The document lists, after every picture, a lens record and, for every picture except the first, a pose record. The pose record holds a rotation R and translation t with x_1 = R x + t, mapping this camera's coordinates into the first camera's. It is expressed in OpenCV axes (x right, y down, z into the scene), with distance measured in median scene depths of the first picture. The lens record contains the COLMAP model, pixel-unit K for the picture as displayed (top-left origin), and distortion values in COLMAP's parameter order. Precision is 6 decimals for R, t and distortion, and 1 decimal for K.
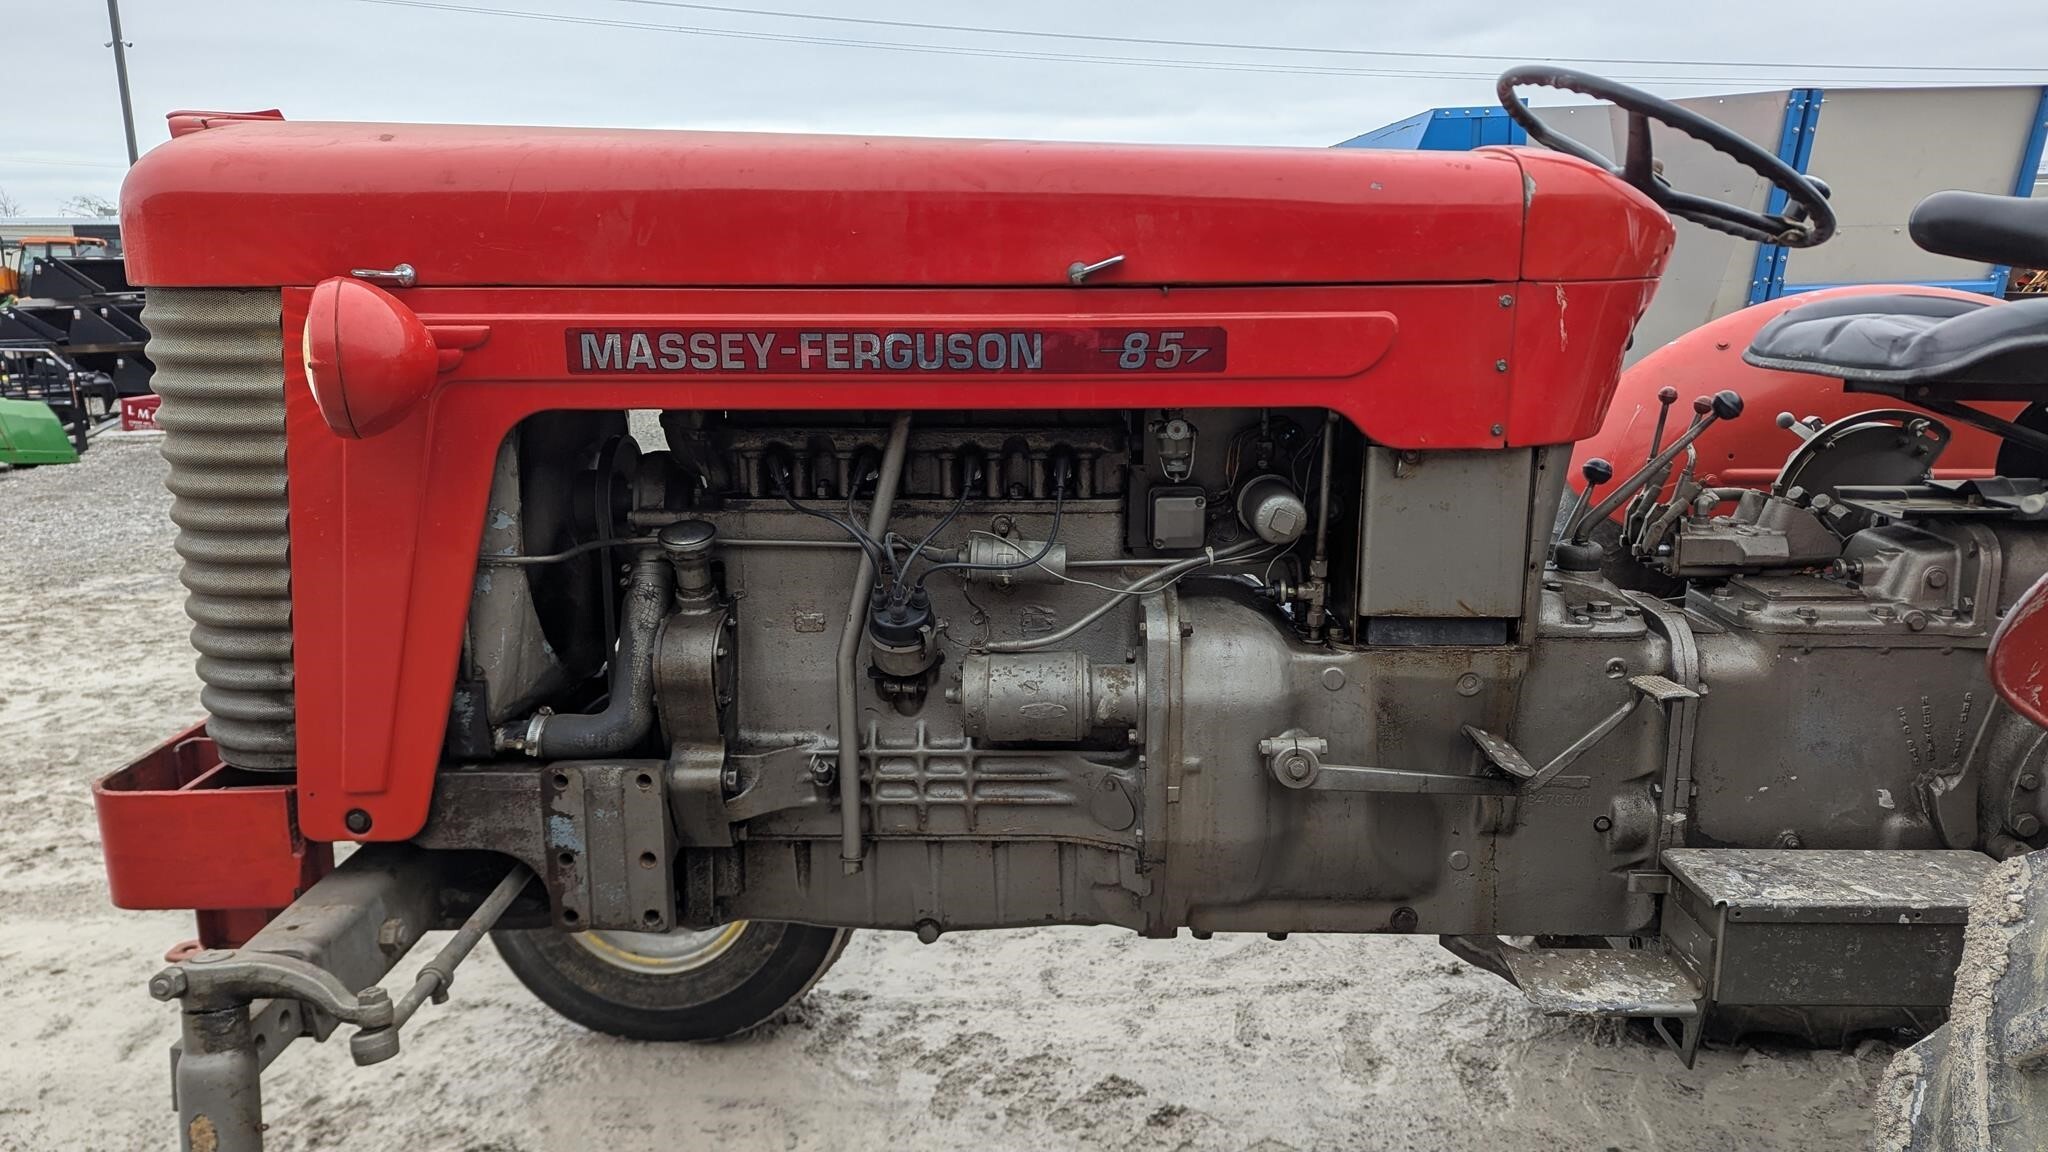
lens RADIAL K [[1452.7, 0, 1024.0], [0, 1452.7, 565.2], [0, 0, 1]] dist [0.082761, -0.079854]
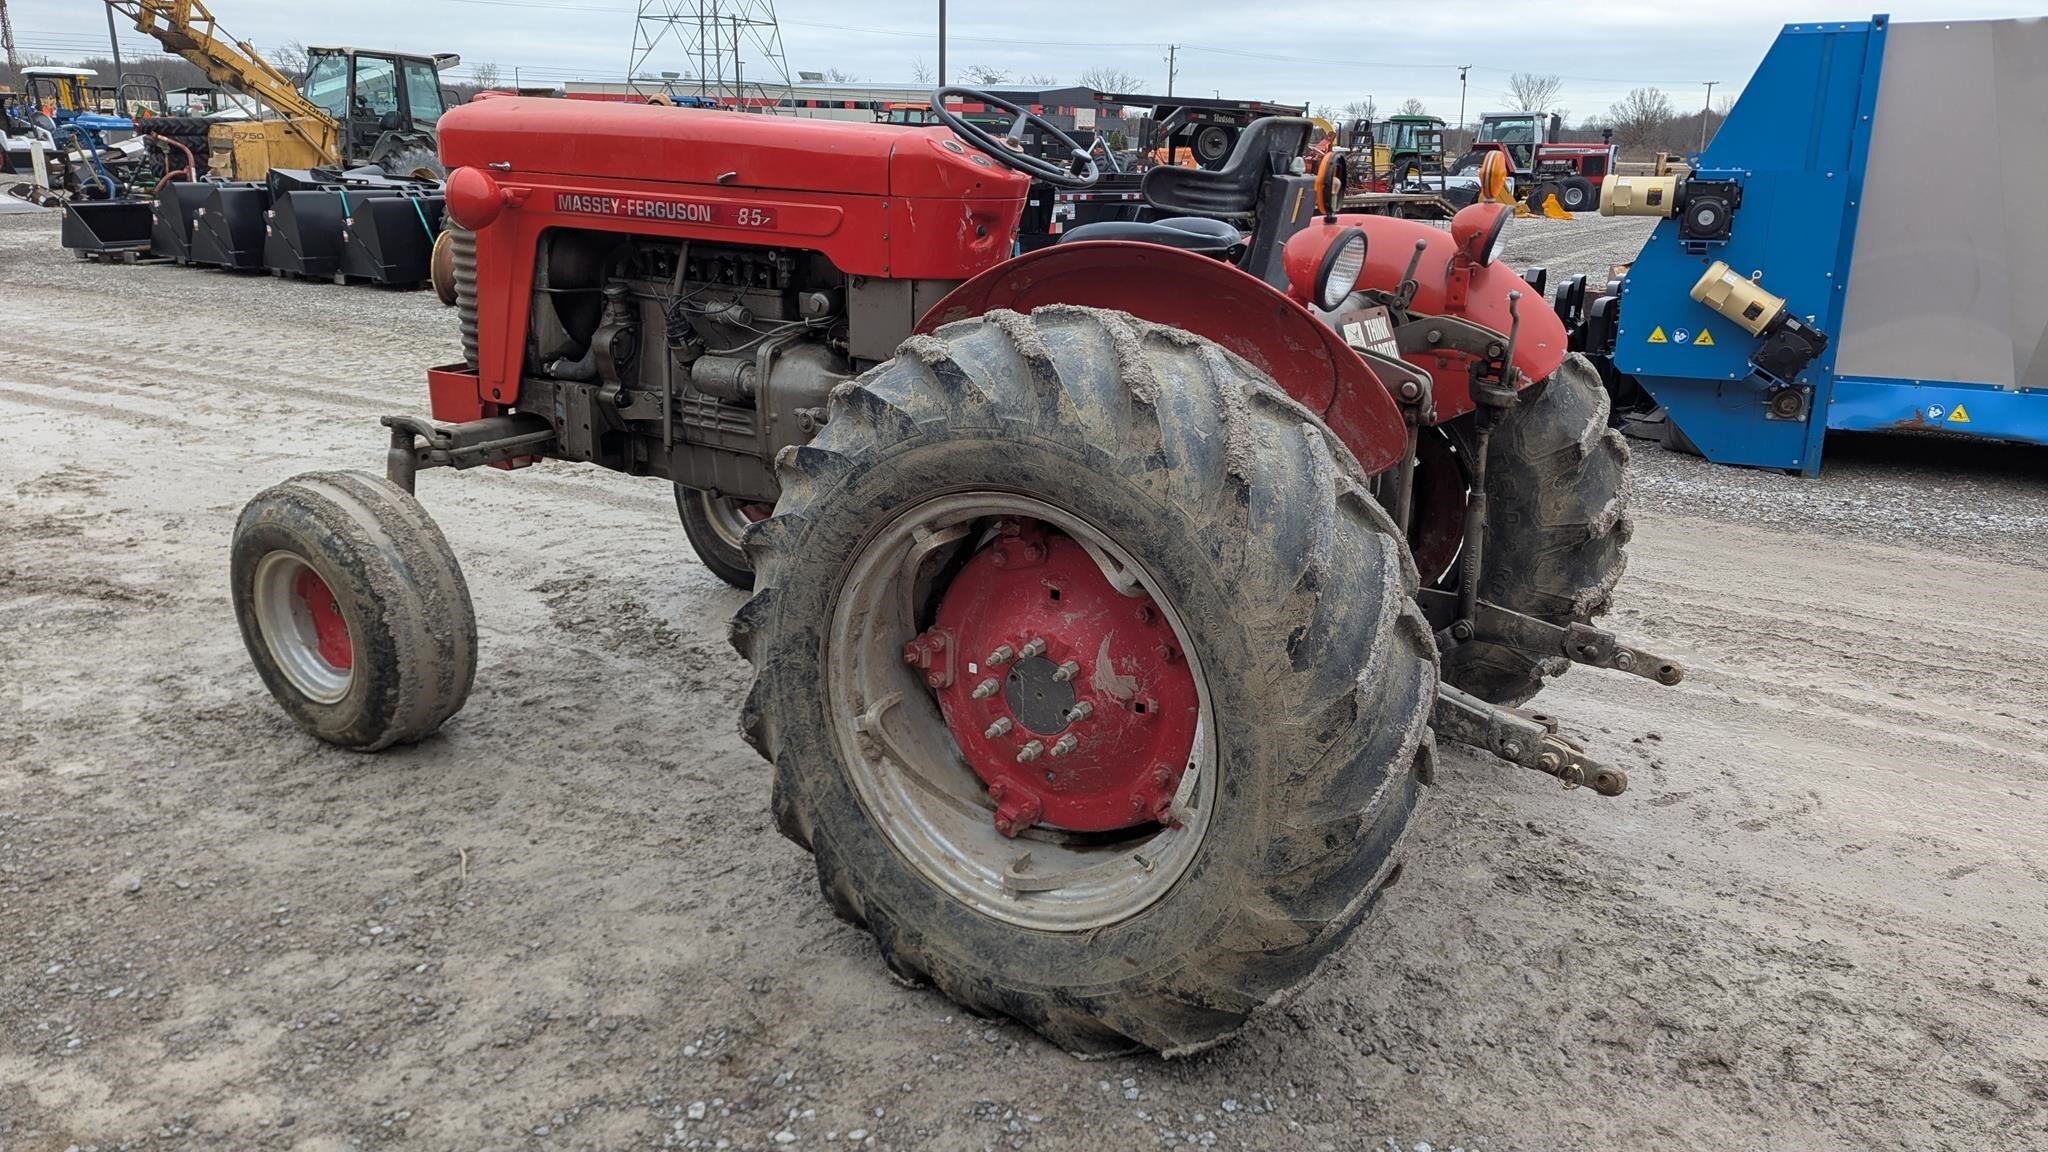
lens RADIAL K [[1452.7, 0, 1029.1], [0, 1452.7, 543.5], [0, 0, 1]] dist [0.082761, -0.079854]
pose [[0.865672, 0.168278, -0.471481, 1.459556], [-0.135376, 0.985411, 0.103146, 0.048555], [0.481960, -0.025463, 0.875823, -0.682491]]
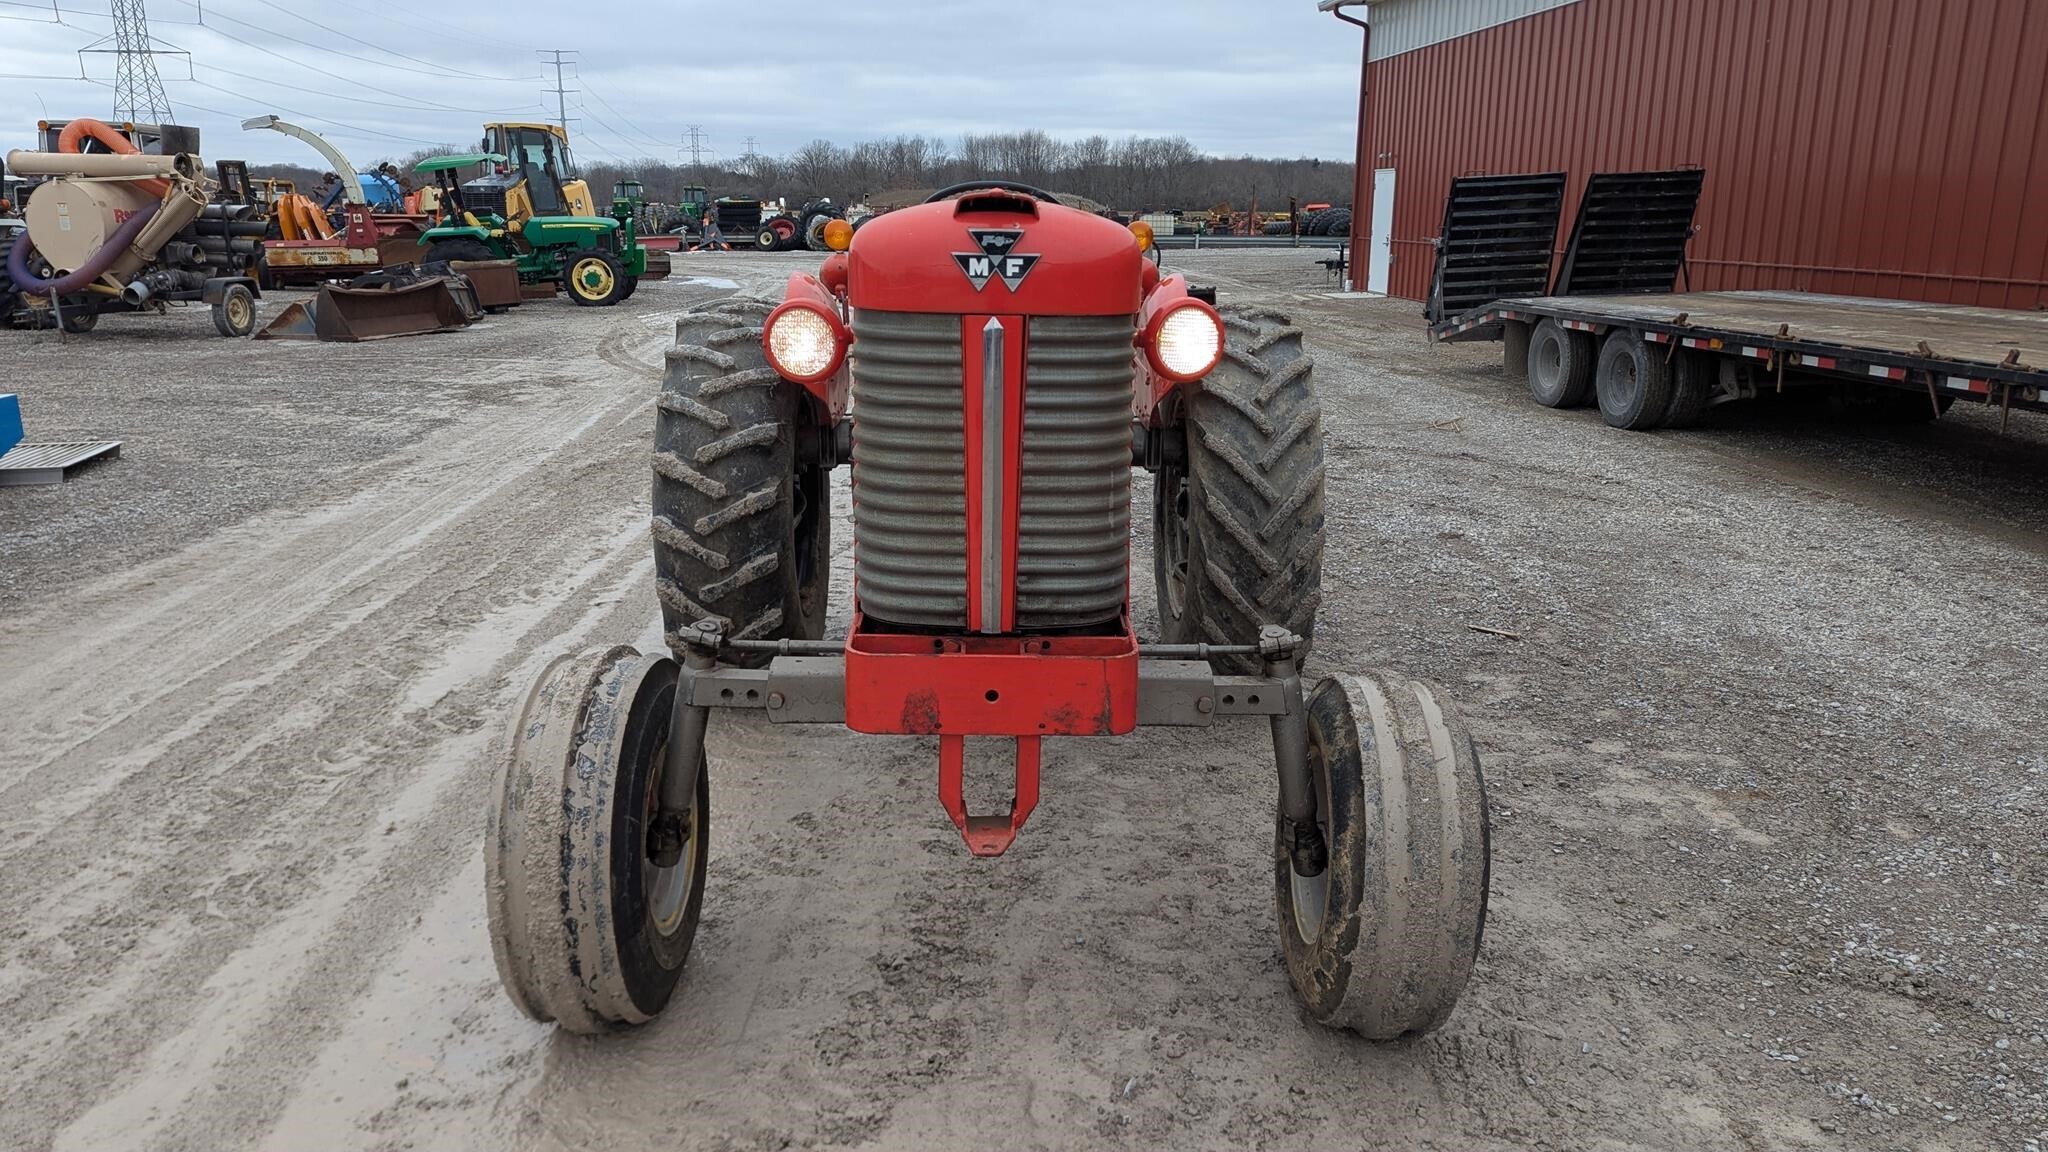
lens RADIAL K [[1452.7, 0, 1024.3], [0, 1452.7, 573.8], [0, 0, 1]] dist [0.082761, -0.079854]
pose [[-0.047865, -0.235047, 0.970805, -2.018193], [0.197238, 0.950558, 0.239869, -0.296893], [-0.979187, 0.202961, 0.000862, 1.088605]]
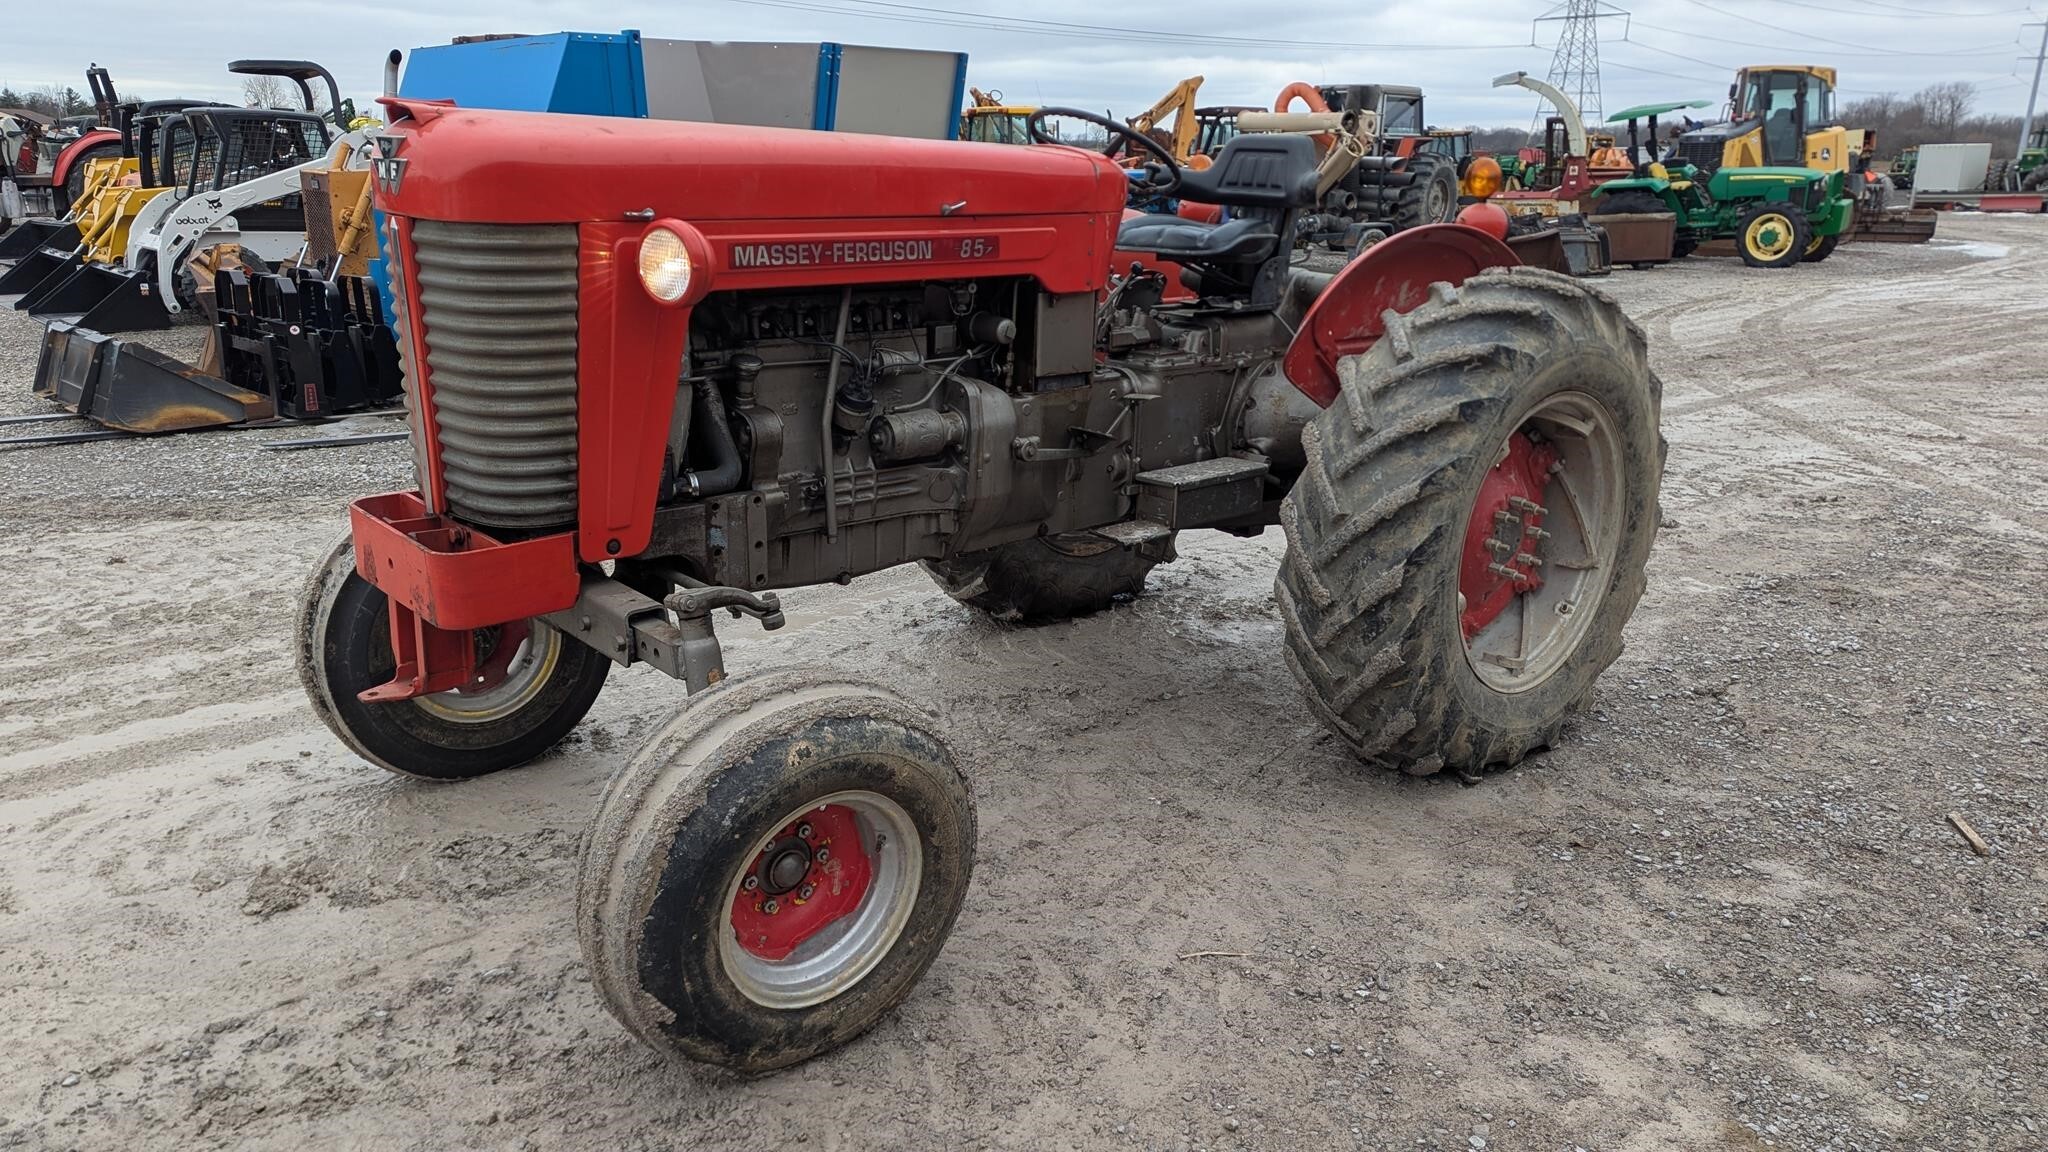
lens RADIAL K [[1452.7, 0, 1022.0], [0, 1452.7, 580.3], [0, 0, 1]] dist [0.082761, -0.079854]
pose [[0.739038, -0.172418, 0.651226, -1.179587], [0.116634, 0.984842, 0.128385, 0.051795], [-0.663490, -0.018927, 0.747945, -0.537856]]
